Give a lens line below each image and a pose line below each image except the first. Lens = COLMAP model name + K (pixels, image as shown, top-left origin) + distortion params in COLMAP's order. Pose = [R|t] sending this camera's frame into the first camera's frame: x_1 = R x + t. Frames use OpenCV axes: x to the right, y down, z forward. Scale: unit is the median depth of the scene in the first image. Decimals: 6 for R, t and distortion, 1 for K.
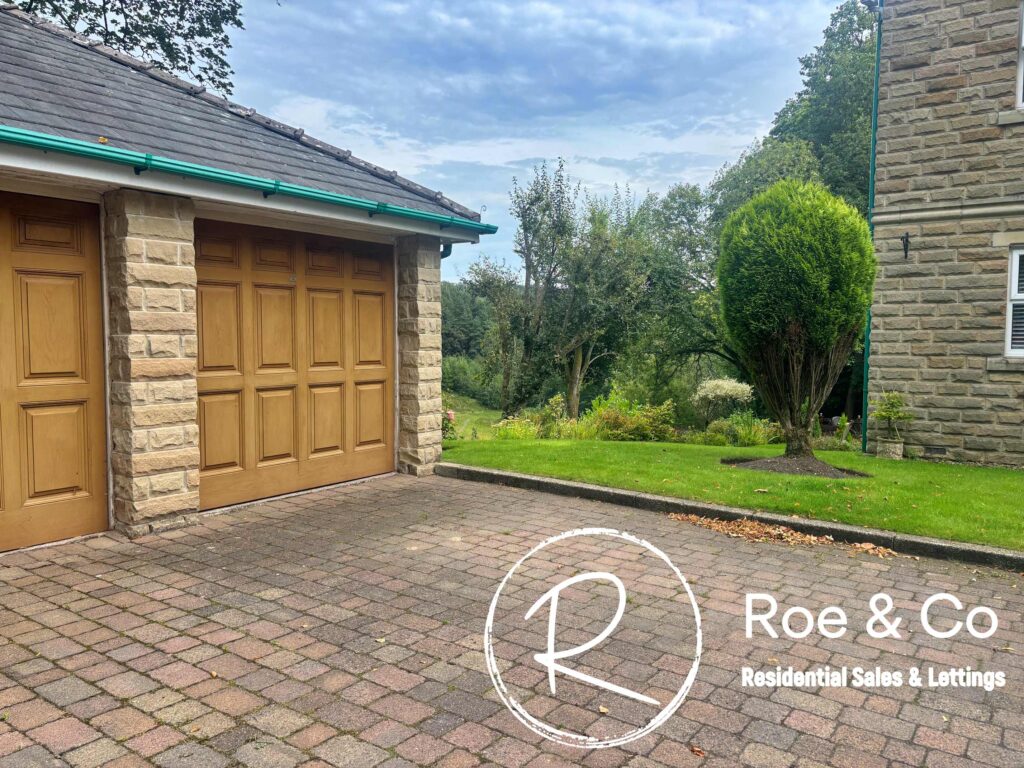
lens RADIAL K [[776.9, 0, 512.0], [0, 776.9, 384.0], [0, 0, 1]] dist [0.078067, -0.085383]
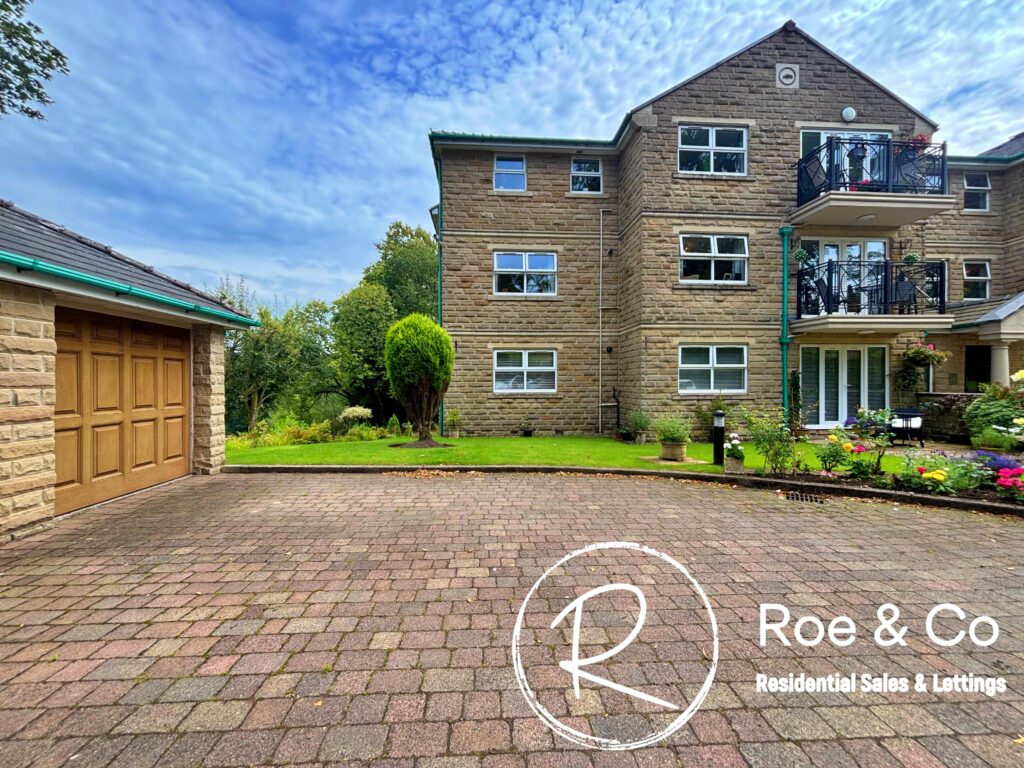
lens RADIAL K [[418.2, 0, 512.0], [0, 418.2, 384.0], [0, 0, 1]] dist [0.000118, 0.000268]
pose [[0.771771, -0.006903, 0.635863, -0.210018], [0.044333, 0.998092, -0.042973, -0.003208], [-0.634354, 0.061356, 0.770604, -0.063193]]
